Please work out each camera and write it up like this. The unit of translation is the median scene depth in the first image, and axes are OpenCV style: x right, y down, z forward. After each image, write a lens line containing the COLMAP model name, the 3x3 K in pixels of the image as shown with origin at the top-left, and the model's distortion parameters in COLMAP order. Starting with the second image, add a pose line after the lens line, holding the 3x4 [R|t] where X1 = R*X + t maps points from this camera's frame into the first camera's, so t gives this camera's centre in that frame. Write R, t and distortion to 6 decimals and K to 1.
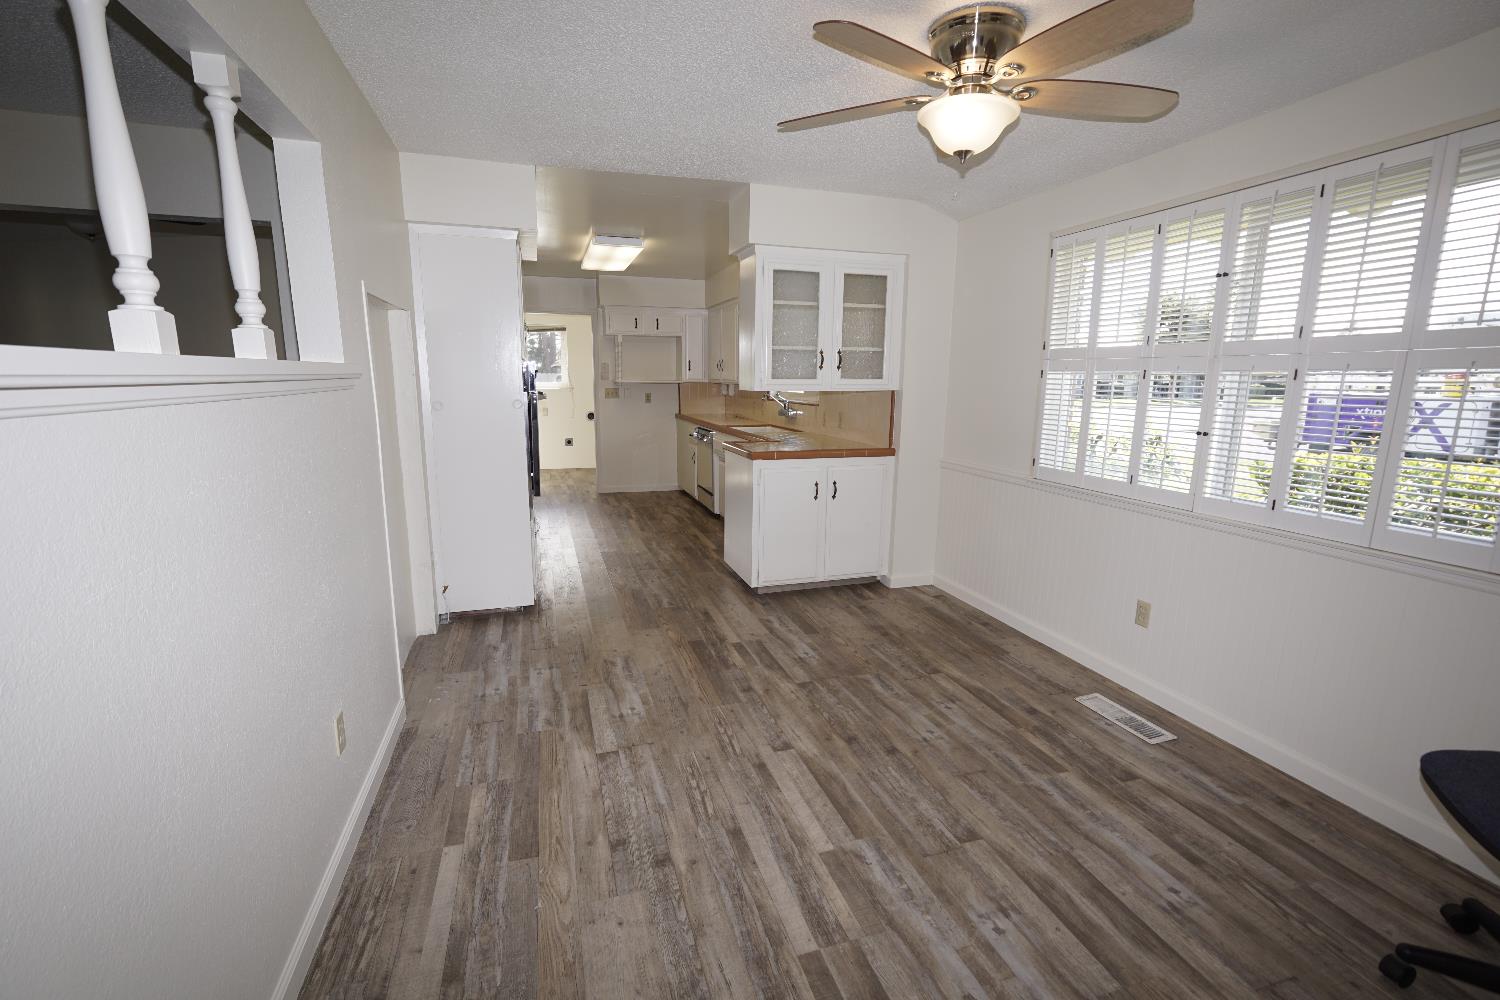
lens RADIAL K [[642.6, 0, 743.3], [0, 642.6, 503.7], [0, 0, 1]] dist [-0.005161, -0.000717]
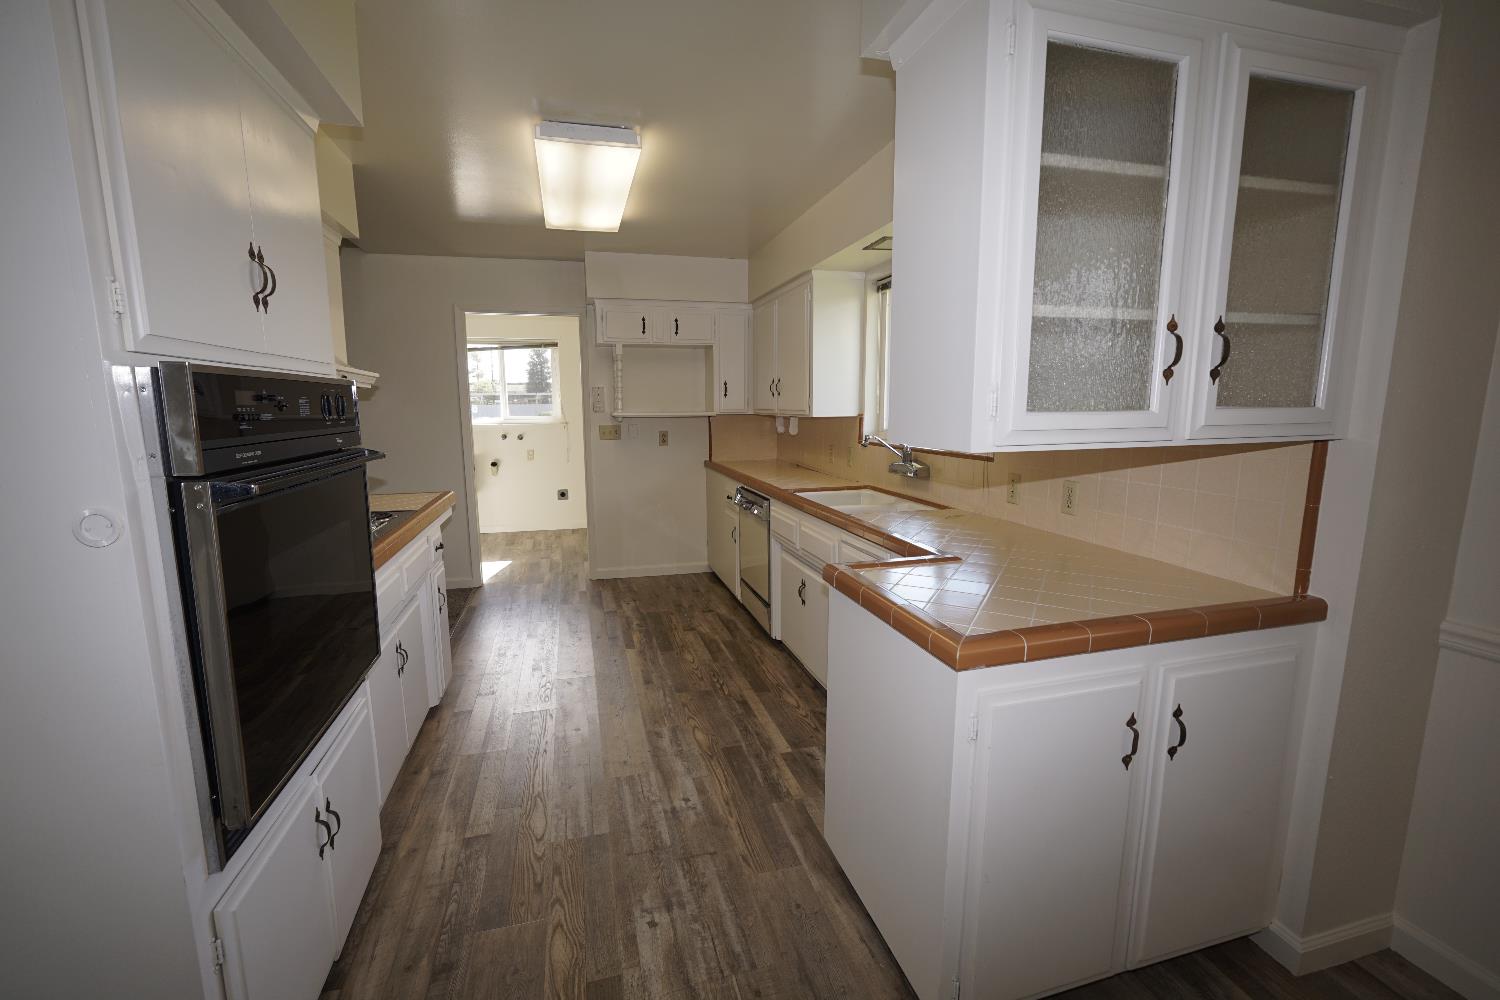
lens RADIAL K [[642.6, 0, 751.5], [0, 642.6, 501.3], [0, 0, 1]] dist [-0.005161, -0.000717]
pose [[0.999474, -0.010970, -0.030520, -0.039652], [0.009593, 0.998946, -0.044884, -0.073043], [0.030980, 0.044568, 0.998526, 0.361076]]
